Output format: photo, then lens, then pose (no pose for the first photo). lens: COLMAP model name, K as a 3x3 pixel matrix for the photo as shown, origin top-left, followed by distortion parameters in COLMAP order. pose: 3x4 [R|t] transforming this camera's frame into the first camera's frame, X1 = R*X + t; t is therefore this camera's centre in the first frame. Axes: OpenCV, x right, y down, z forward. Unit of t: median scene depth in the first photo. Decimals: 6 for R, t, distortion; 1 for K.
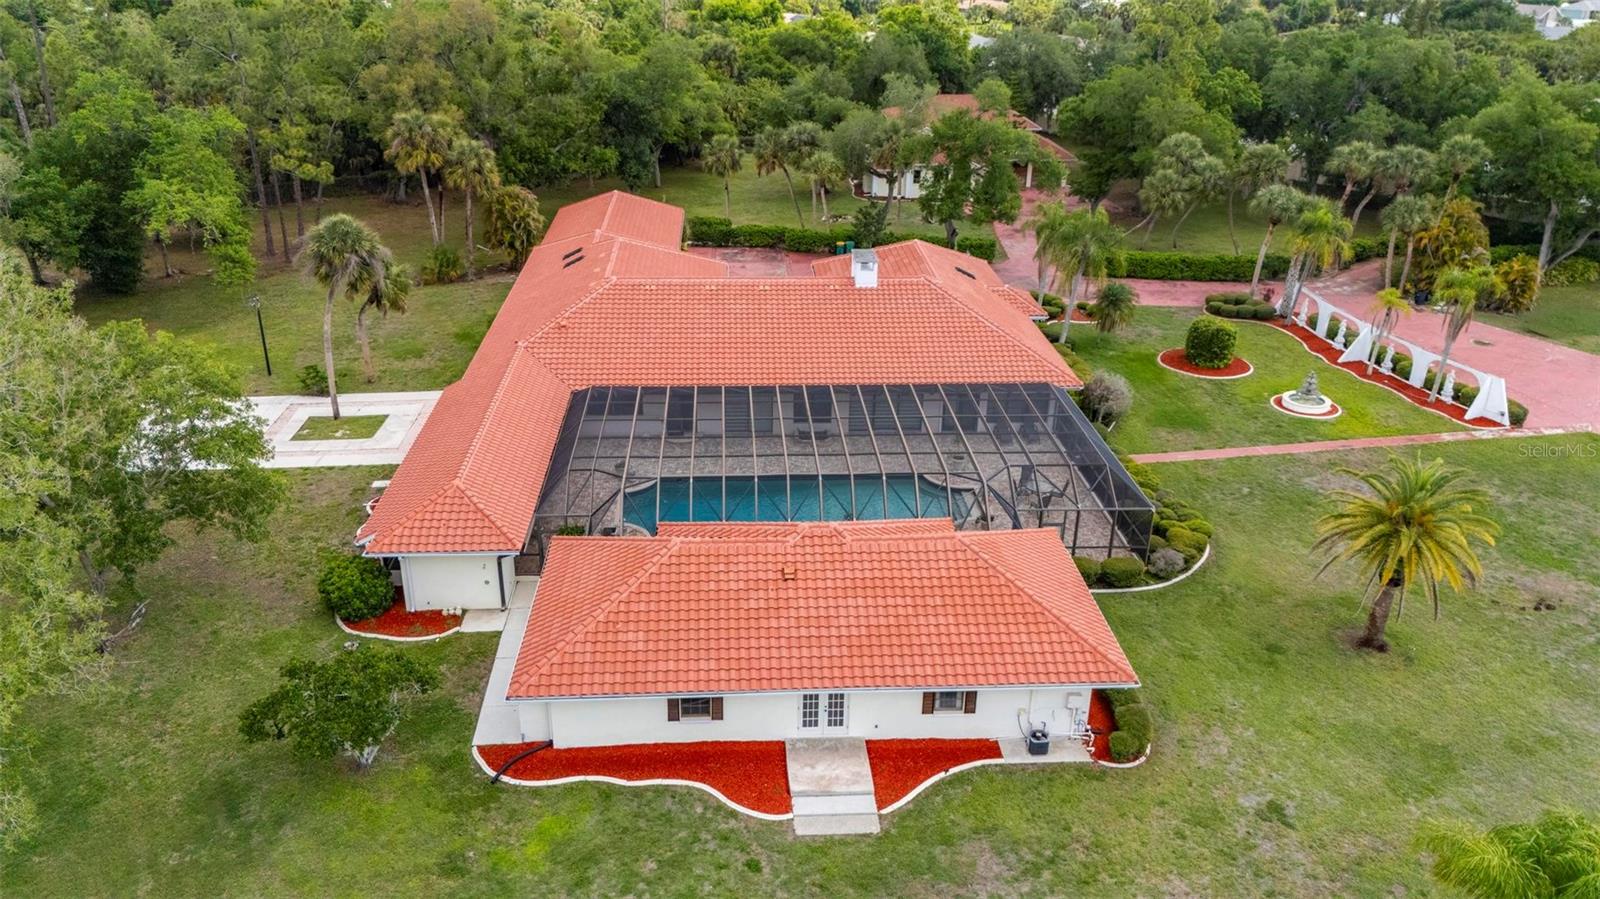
lens RADIAL K [[1174.2, 0, 791.1], [0, 1174.2, 445.8], [0, 0, 1]] dist [0.077238, -0.080832]
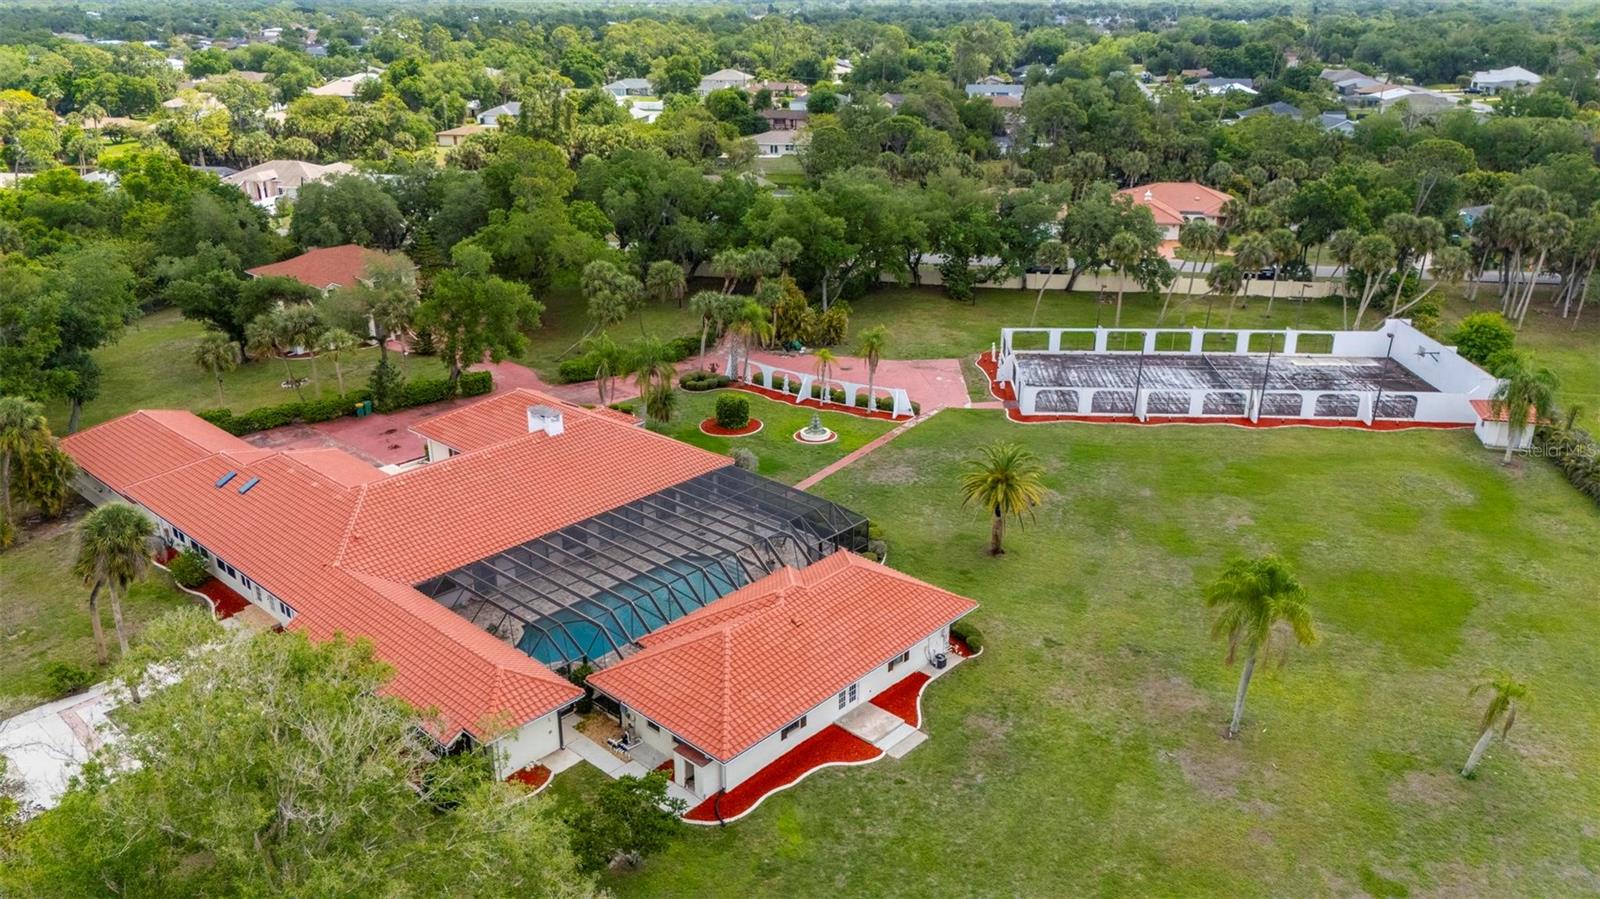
lens RADIAL K [[1174.2, 0, 791.1], [0, 1174.2, 445.8], [0, 0, 1]] dist [0.077238, -0.080832]
pose [[0.725948, -0.263954, 0.635081, -0.549940], [0.297351, 0.953111, 0.056238, -0.118135], [-0.620147, 0.148016, 0.770396, -0.124156]]
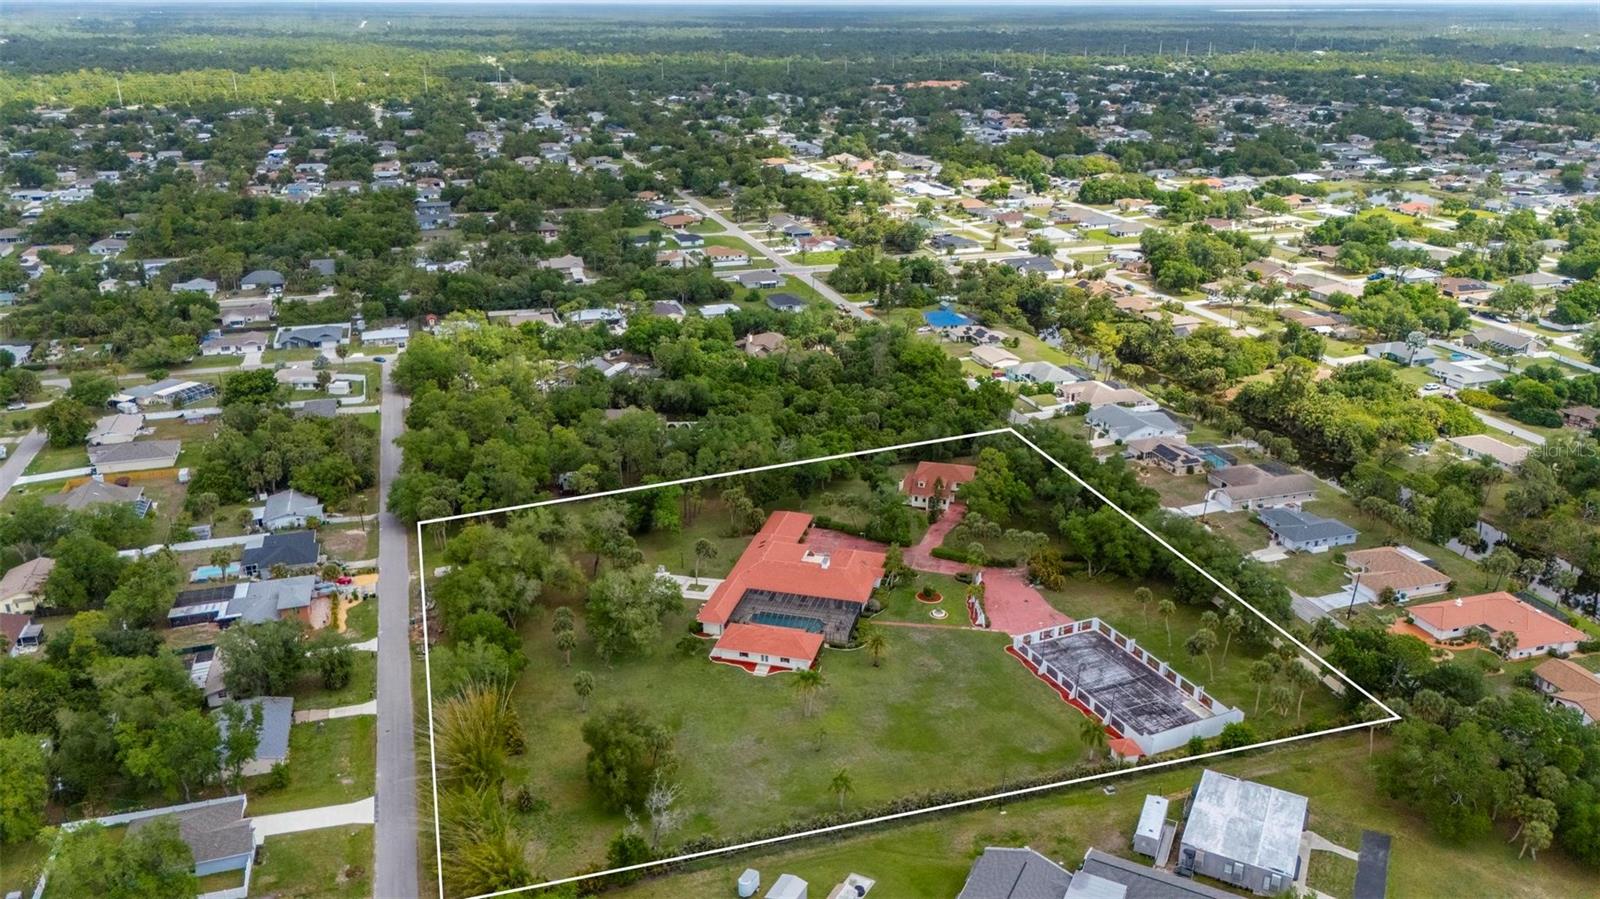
lens RADIAL K [[1174.2, 0, 791.1], [0, 1174.2, 445.8], [0, 0, 1]] dist [0.077238, -0.080832]
pose [[0.951135, 0.096561, -0.293290, 1.055270], [-0.114746, 0.992357, -0.045400, -0.345748], [0.286664, 0.076835, 0.954945, -2.777913]]
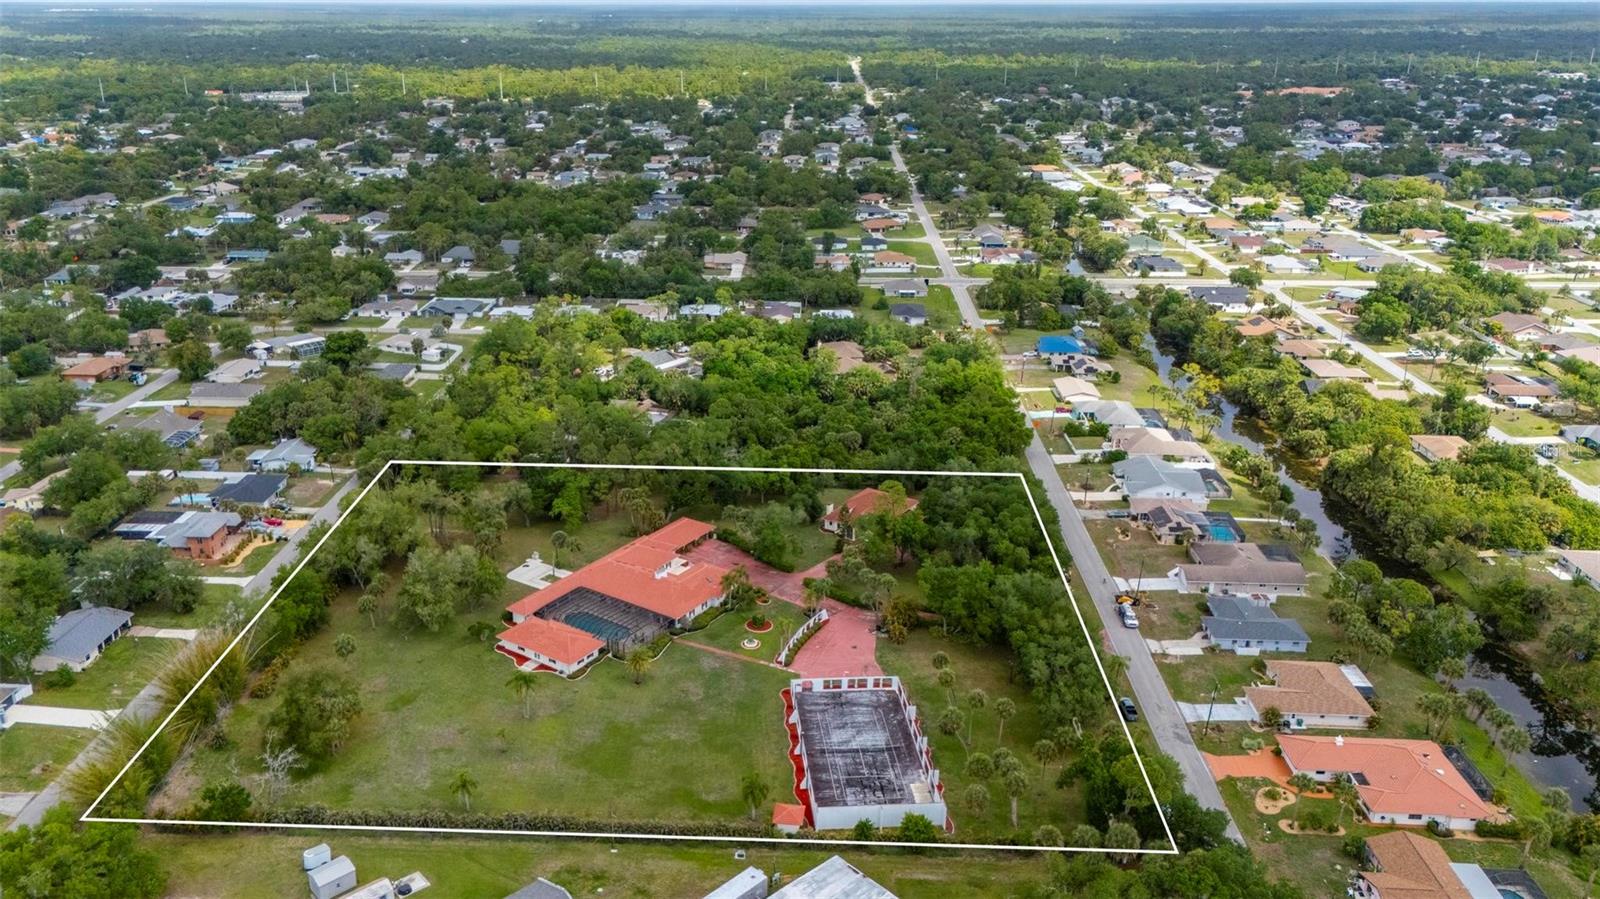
lens RADIAL K [[1183.8, 0, 765.1], [0, 1183.8, 453.6], [0, 0, 1]] dist [0.057371, -0.041682]
pose [[0.783454, 0.206991, -0.585964, 2.489241], [-0.242929, 0.969881, 0.017804, -0.676466], [0.572001, 0.128399, 0.810141, -1.959004]]
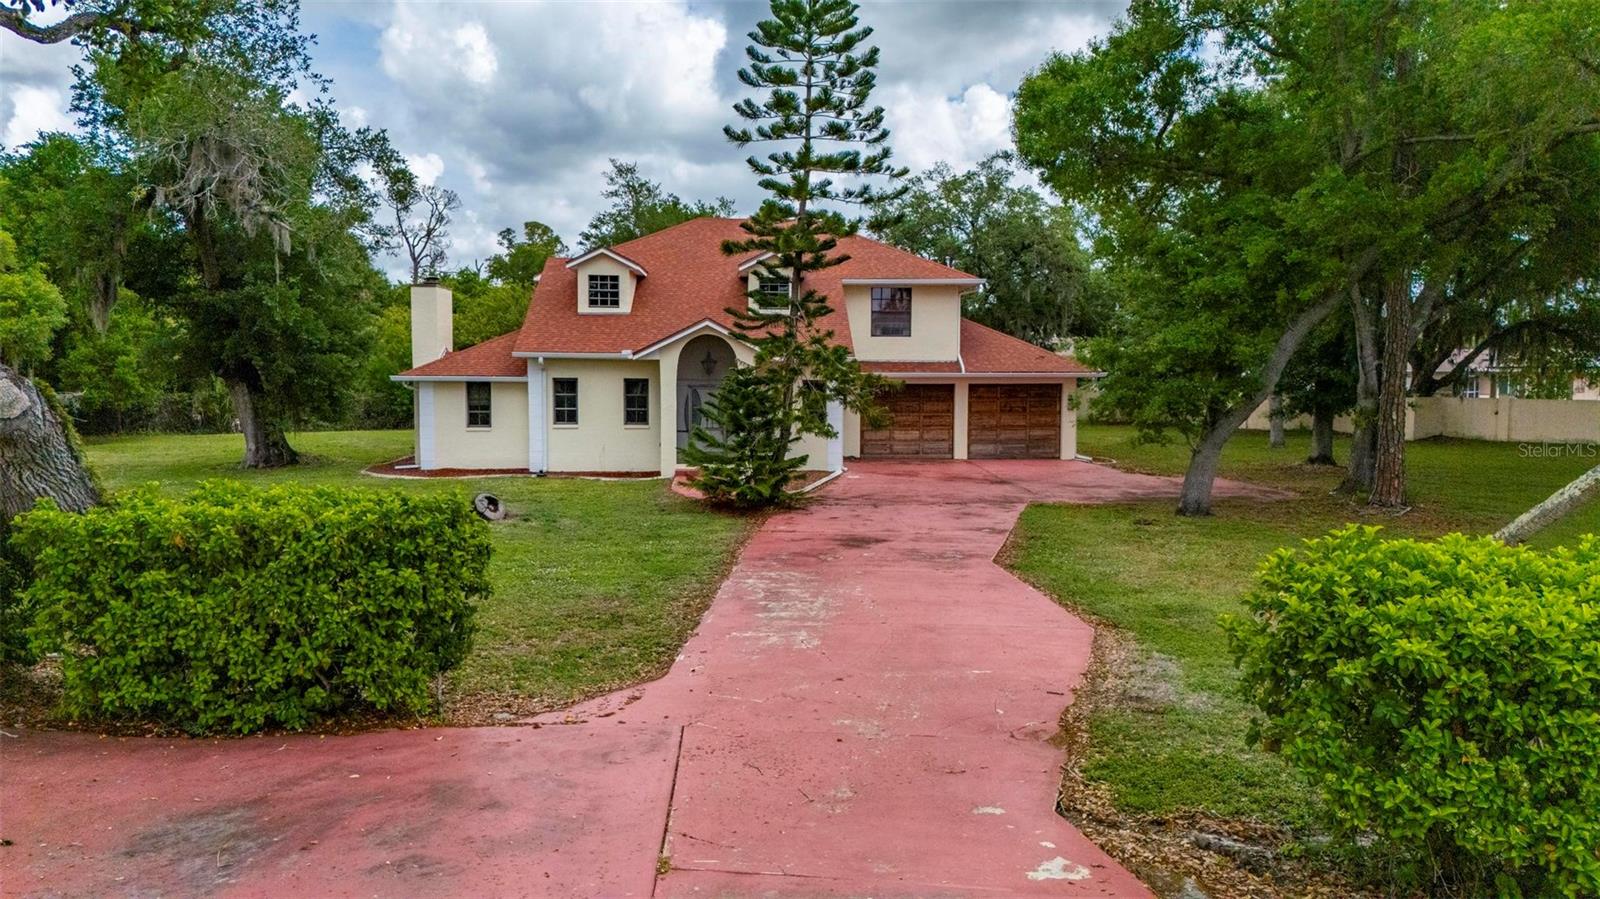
lens RADIAL K [[1174.2, 0, 791.1], [0, 1174.2, 445.8], [0, 0, 1]] dist [0.077238, -0.080832]
pose [[0.999827, -0.010088, -0.015604, 0.300036], [0.003995, 0.936860, -0.349682, -0.206092], [0.018146, 0.349559, 0.936739, 1.307544]]
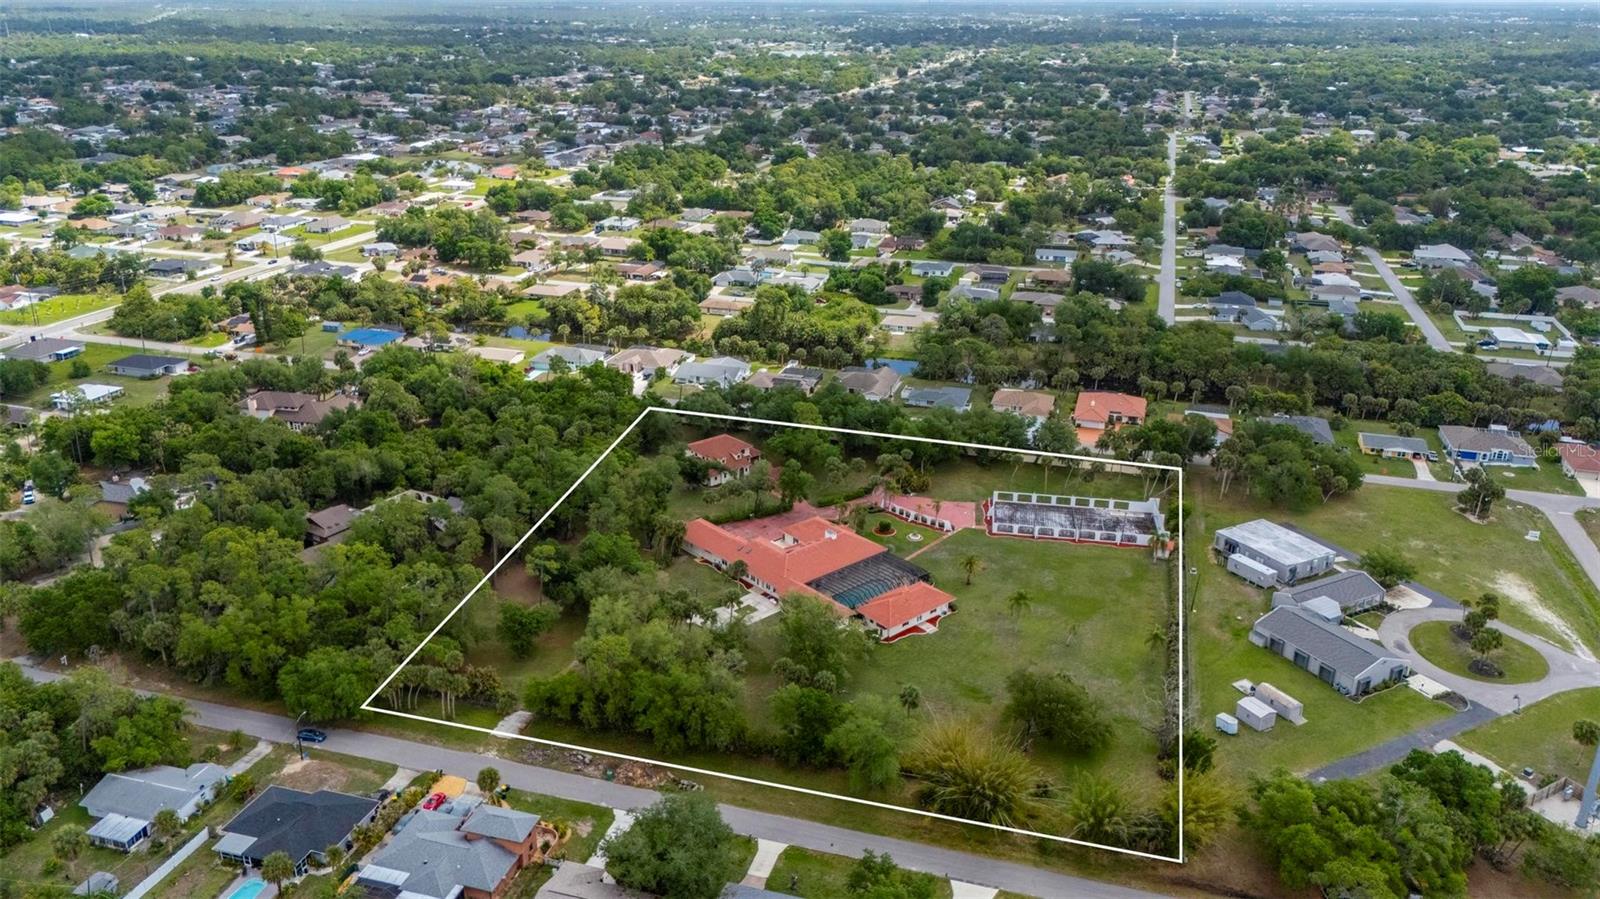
lens RADIAL K [[1174.2, 0, 791.1], [0, 1174.2, 445.8], [0, 0, 1]] dist [0.077238, -0.080832]
pose [[0.790751, -0.222455, 0.570286, -2.267362], [0.250343, 0.967681, 0.030347, -0.597959], [-0.558606, 0.118770, 0.820885, -2.258955]]
